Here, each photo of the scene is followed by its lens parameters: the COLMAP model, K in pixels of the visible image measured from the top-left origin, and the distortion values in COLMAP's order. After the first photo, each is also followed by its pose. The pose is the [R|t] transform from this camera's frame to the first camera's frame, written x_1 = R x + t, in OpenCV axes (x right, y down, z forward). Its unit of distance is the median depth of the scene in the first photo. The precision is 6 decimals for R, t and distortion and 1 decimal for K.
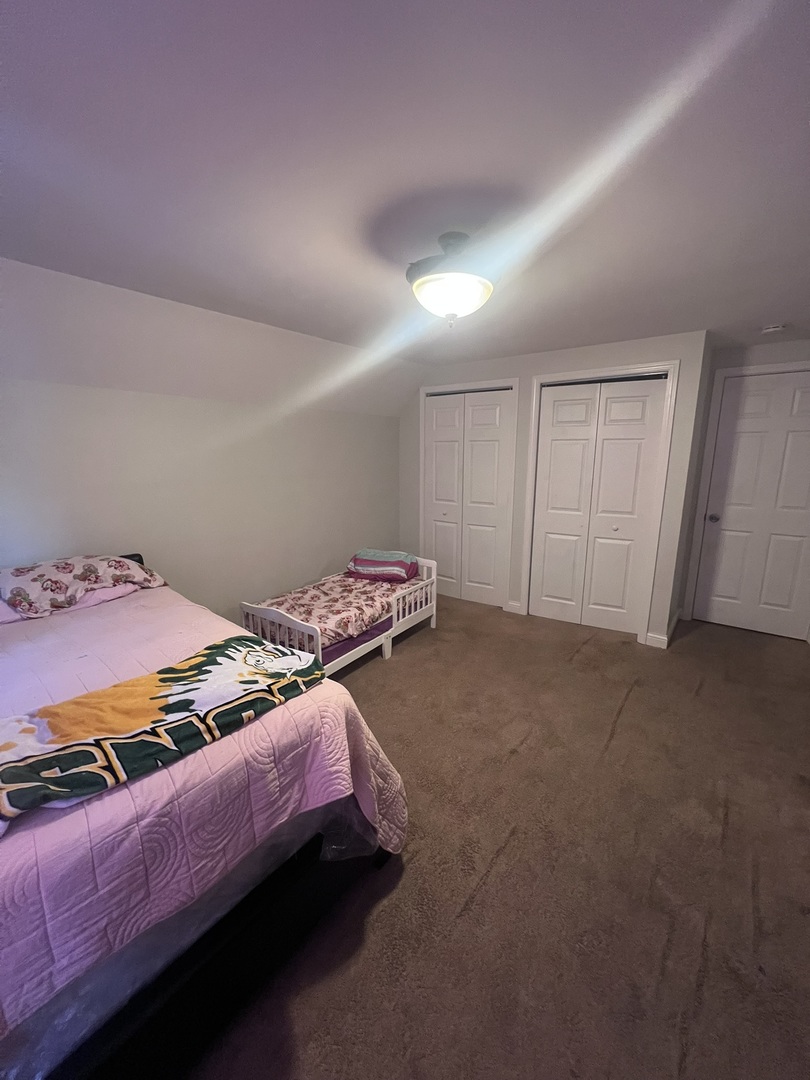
lens RADIAL K [[432.9, 0, 408.8], [0, 432.9, 539.9], [0, 0, 1]] dist [0.001611, 0.000632]
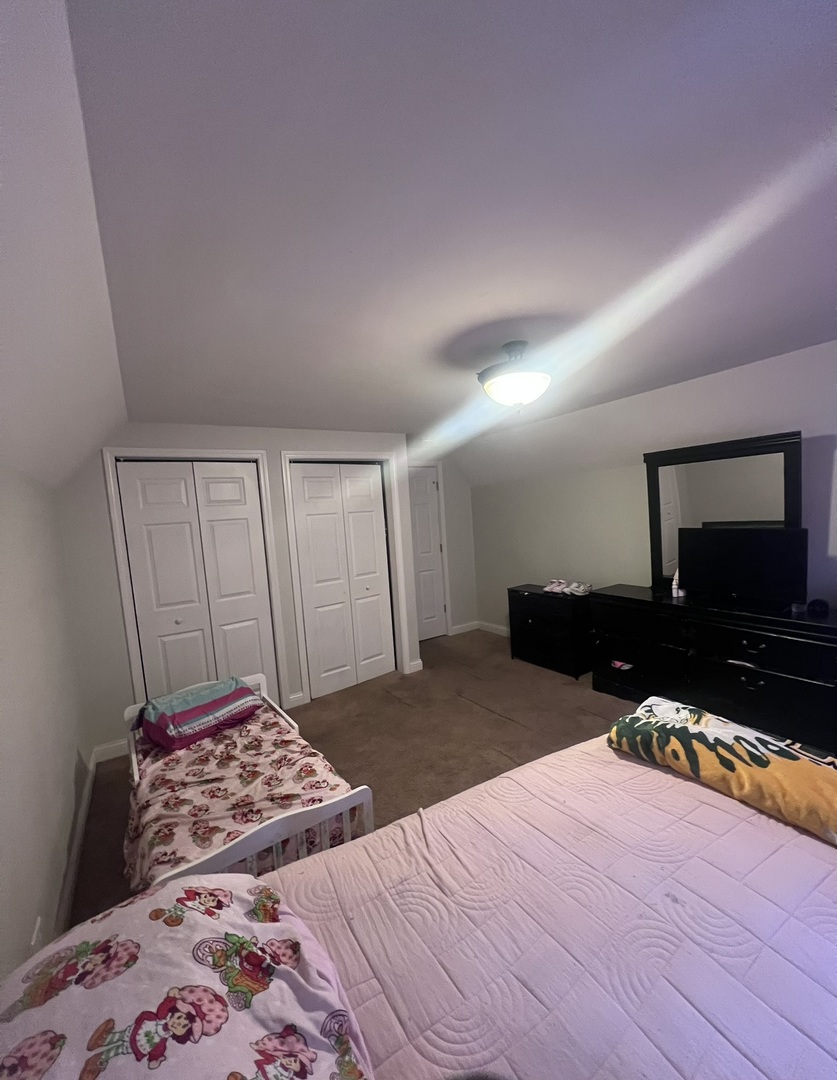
lens RADIAL K [[439.1, 0, 434.2], [0, 439.1, 551.3], [0, 0, 1]] dist [-0.000557, 0.000001]
pose [[0.334387, -0.106354, 0.936416, -0.593541], [0.259915, 0.965485, 0.016842, -0.101578], [-0.905886, 0.237757, 0.350488, 0.444103]]
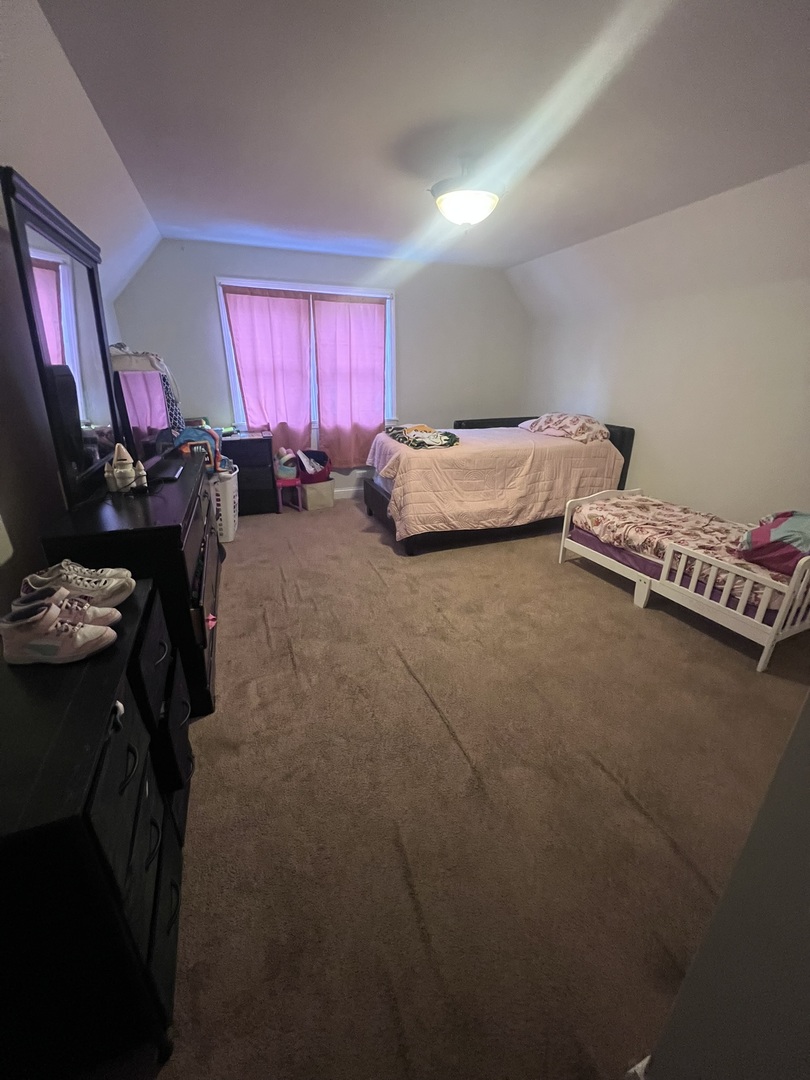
lens RADIAL K [[432.9, 0, 408.8], [0, 432.9, 539.9], [0, 0, 1]] dist [0.001611, 0.000632]
pose [[-0.520950, 0.308599, -0.795850, 0.768455], [-0.180809, 0.871308, 0.456213, -0.130074], [0.834218, 0.381561, -0.398111, 0.880676]]
